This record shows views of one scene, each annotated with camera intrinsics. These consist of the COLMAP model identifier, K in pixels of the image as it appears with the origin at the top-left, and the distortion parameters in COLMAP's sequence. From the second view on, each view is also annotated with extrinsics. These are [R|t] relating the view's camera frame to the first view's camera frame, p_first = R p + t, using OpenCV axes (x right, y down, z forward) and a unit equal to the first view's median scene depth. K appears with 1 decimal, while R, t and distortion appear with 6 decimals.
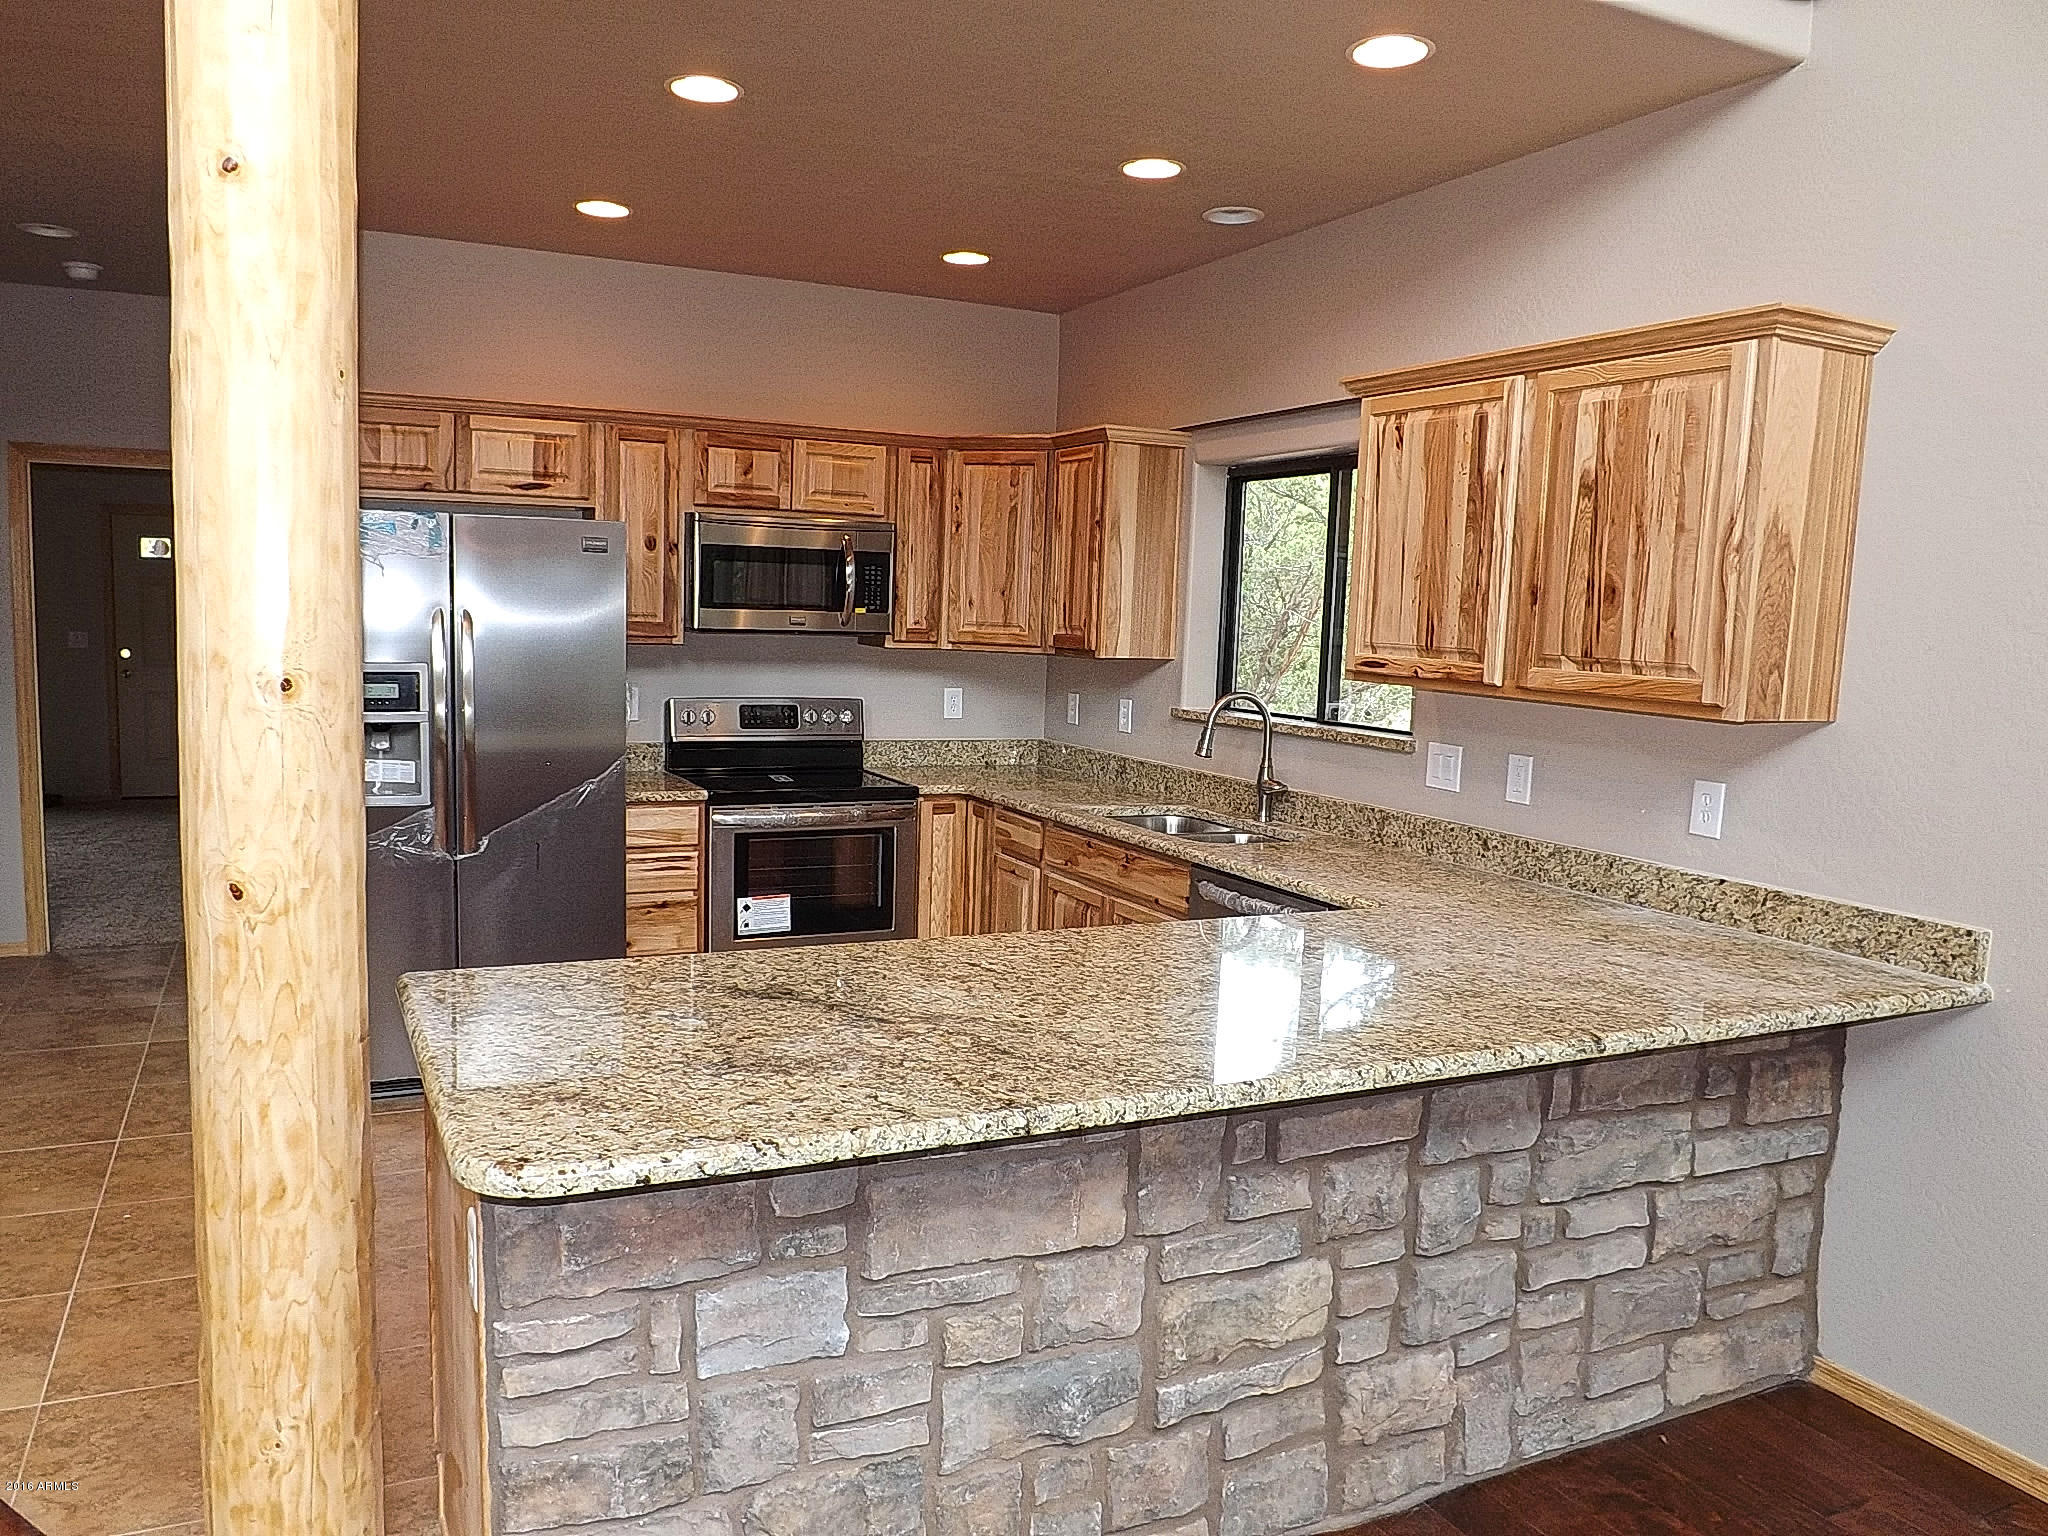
lens RADIAL K [[1503.8, 0, 1015.4], [0, 1503.8, 781.5], [0, 0, 1]] dist [-0.048896, 0.010752]
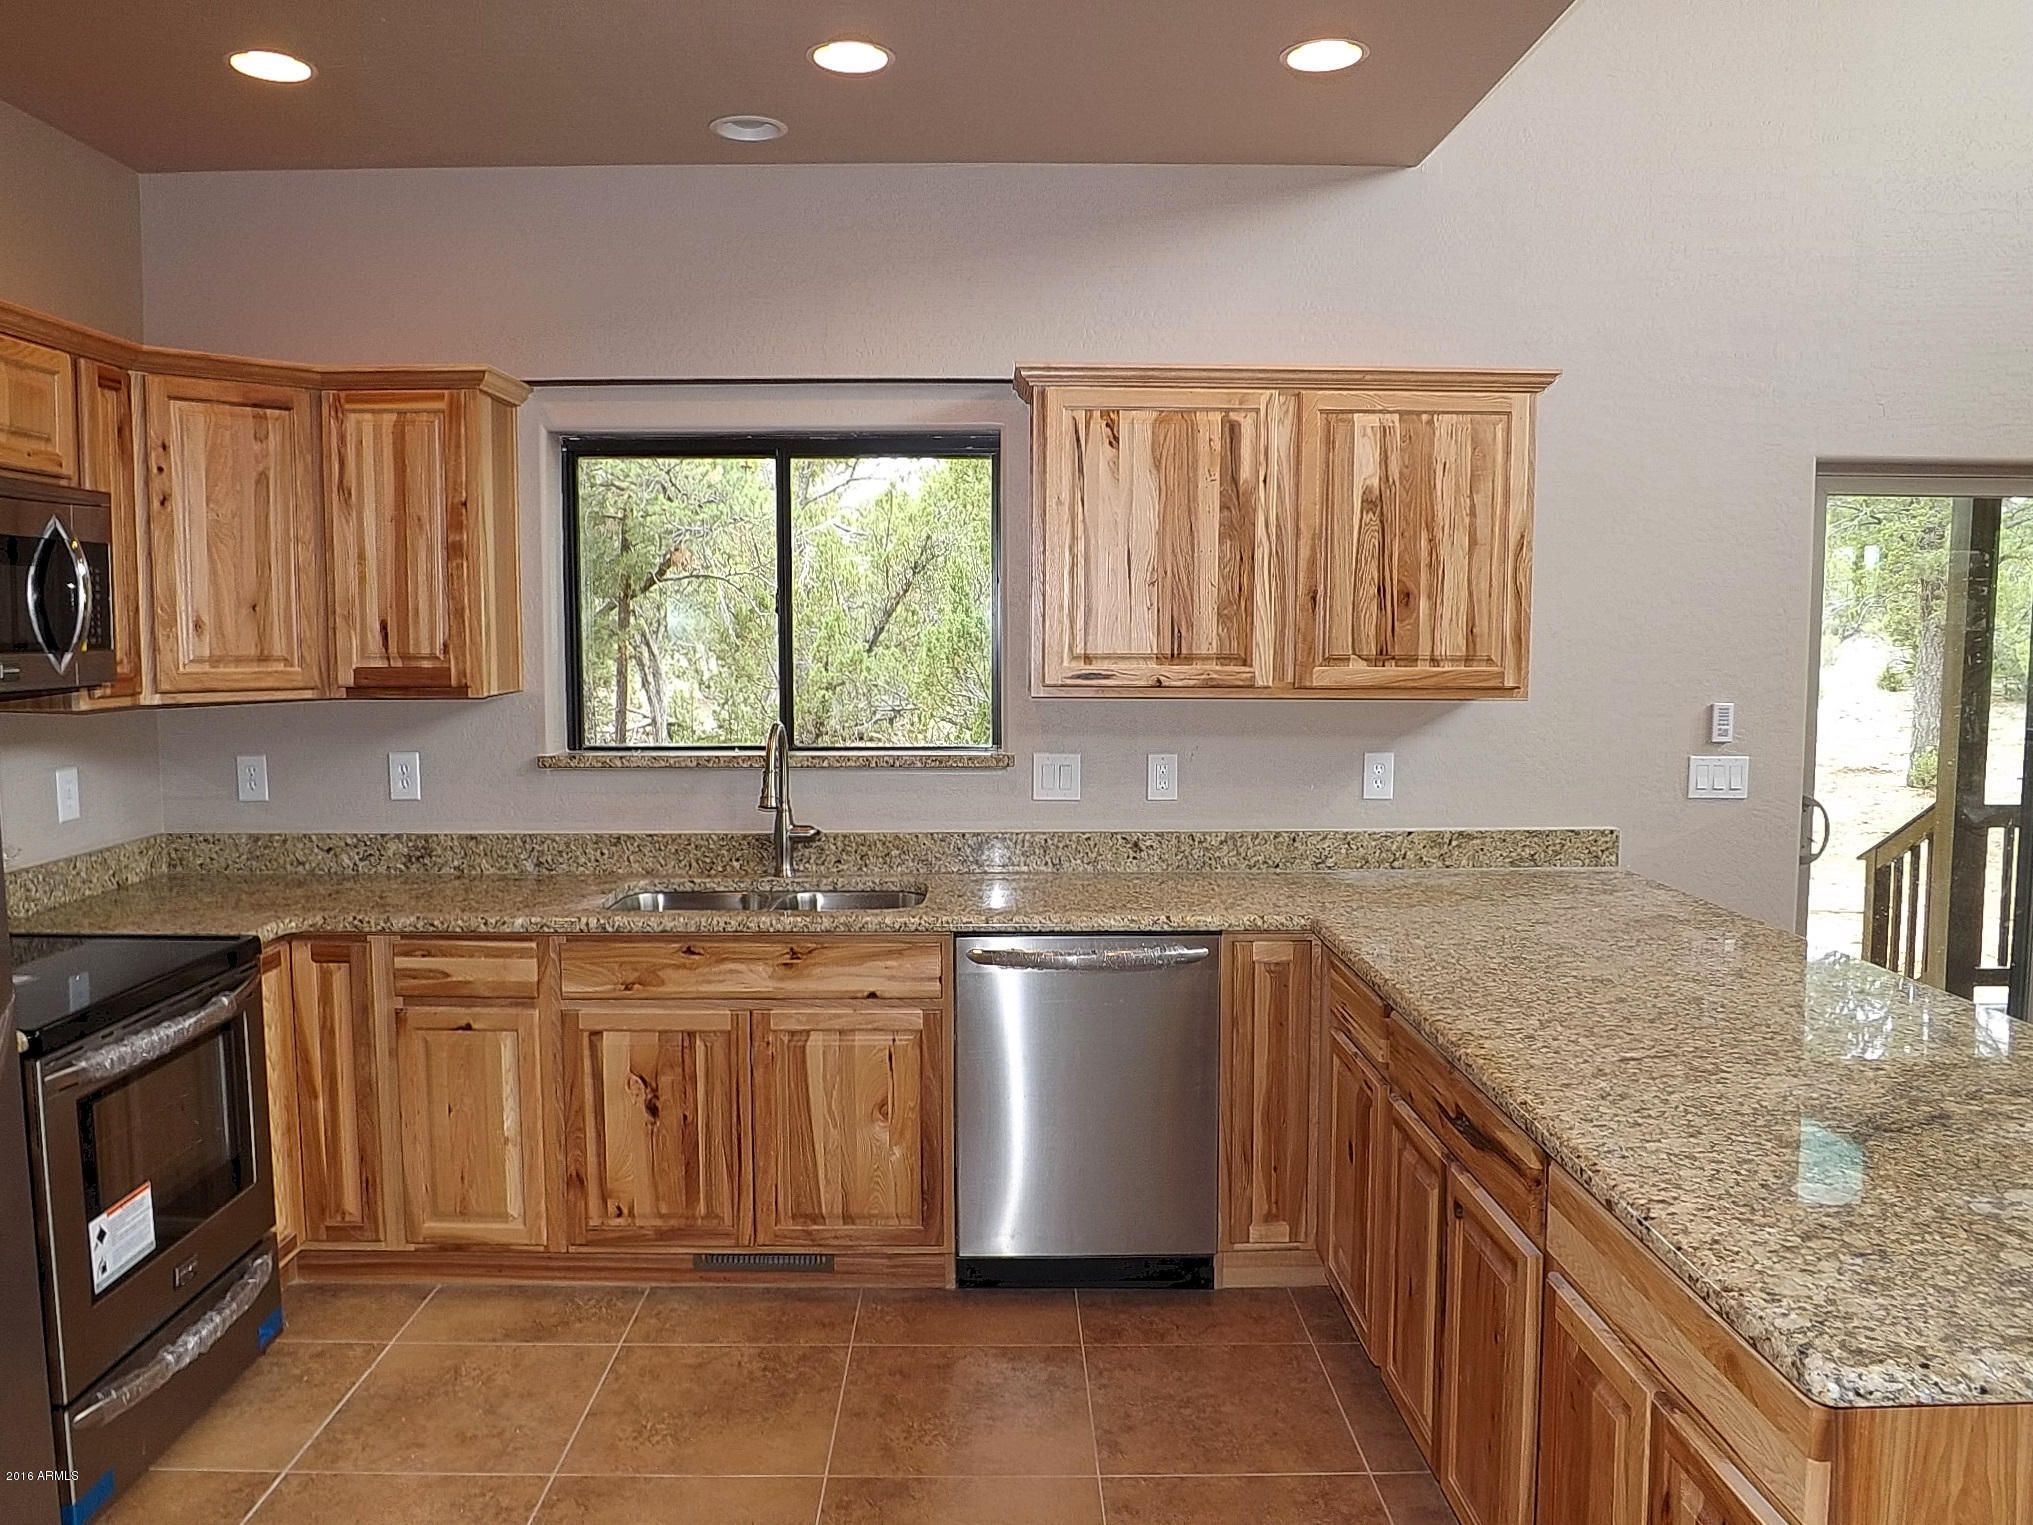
lens RADIAL K [[1492.8, 0, 1010.8], [0, 1492.8, 746.1], [0, 0, 1]] dist [-0.048896, 0.010752]
pose [[0.424661, -0.113244, 0.898242, -0.688318], [0.118921, 0.990527, 0.068657, -0.115724], [-0.897508, 0.077664, 0.434105, 0.712719]]
